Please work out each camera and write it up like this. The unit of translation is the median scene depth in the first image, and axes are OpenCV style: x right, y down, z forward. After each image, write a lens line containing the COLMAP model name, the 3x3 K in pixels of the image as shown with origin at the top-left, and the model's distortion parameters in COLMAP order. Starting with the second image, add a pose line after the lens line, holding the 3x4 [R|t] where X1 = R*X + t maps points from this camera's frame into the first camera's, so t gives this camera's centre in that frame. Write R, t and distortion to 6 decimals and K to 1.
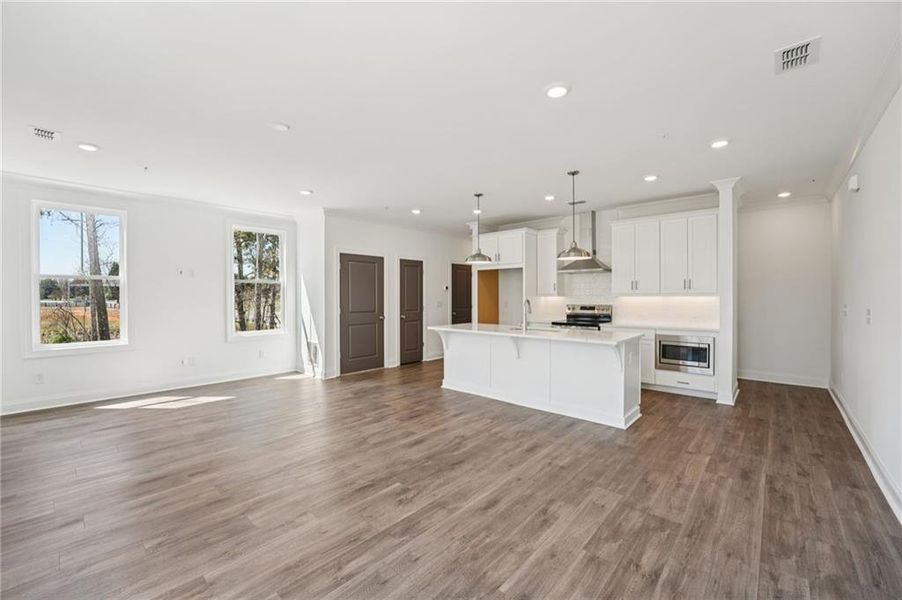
lens RADIAL K [[367.8, 0, 447.9], [0, 367.8, 294.9], [0, 0, 1]] dist [-0.027881, 0.003173]
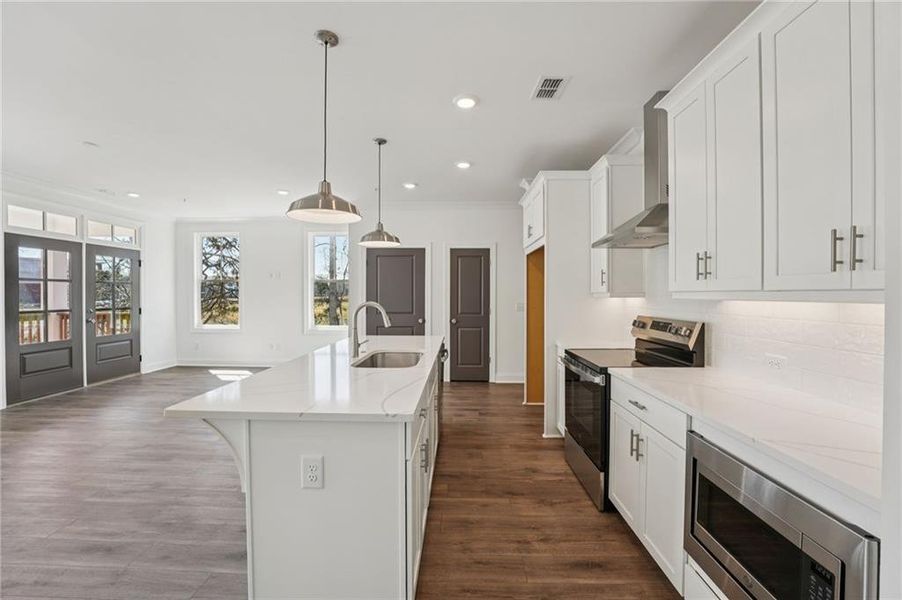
lens RADIAL K [[367.8, 0, 449.4], [0, 367.8, 299.1], [0, 0, 1]] dist [-0.027881, 0.003173]
pose [[0.650277, 0.013246, -0.759581, 0.744640], [-0.000046, 0.999849, 0.017396, -0.002792], [0.759697, -0.011278, 0.650180, 0.753542]]
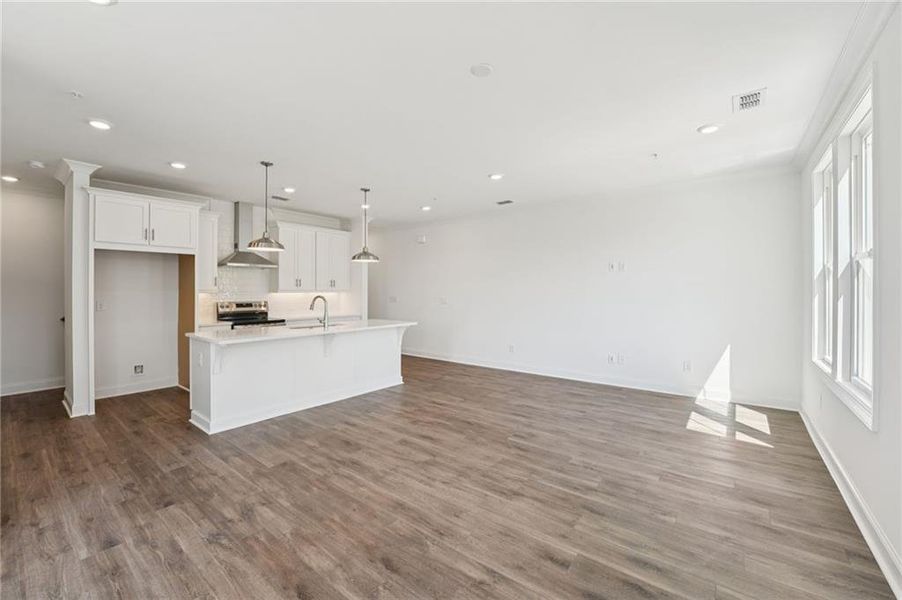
lens RADIAL K [[367.8, 0, 445.3], [0, 367.8, 290.7], [0, 0, 1]] dist [-0.027881, 0.003173]
pose [[-0.063099, 0.004192, 0.997998, -0.809188], [-0.000819, 0.999991, -0.004252, 0.002693], [-0.998007, -0.001086, -0.063095, 0.751999]]
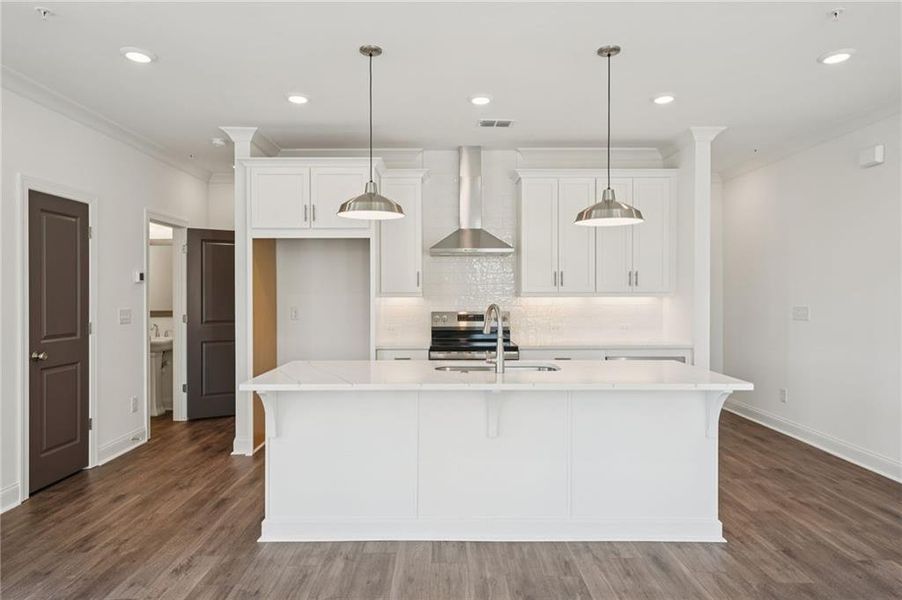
lens RADIAL K [[552.9, 0, 449.4], [0, 552.9, 297.9], [0, 0, 1]] dist [0.006245, 0.007932]
pose [[0.733021, -0.002999, 0.680200, -0.308875], [-0.003099, 0.999965, 0.007748, -0.001333], [-0.680199, -0.007787, 0.732986, 0.547120]]
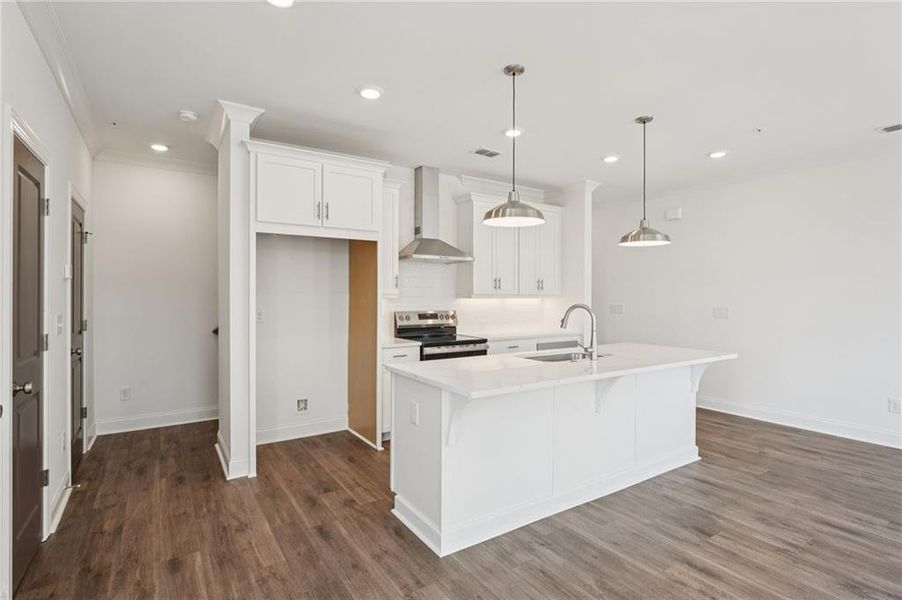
lens RADIAL K [[441.2, 0, 450.2], [0, 441.2, 298.2], [0, 0, 1]] dist [-0.012666, 0.001213]
pose [[0.246222, -0.000778, 0.969213, -0.506635], [-0.006071, 0.999979, 0.002345, 0.002530], [-0.969194, -0.006462, 0.246212, 1.062921]]
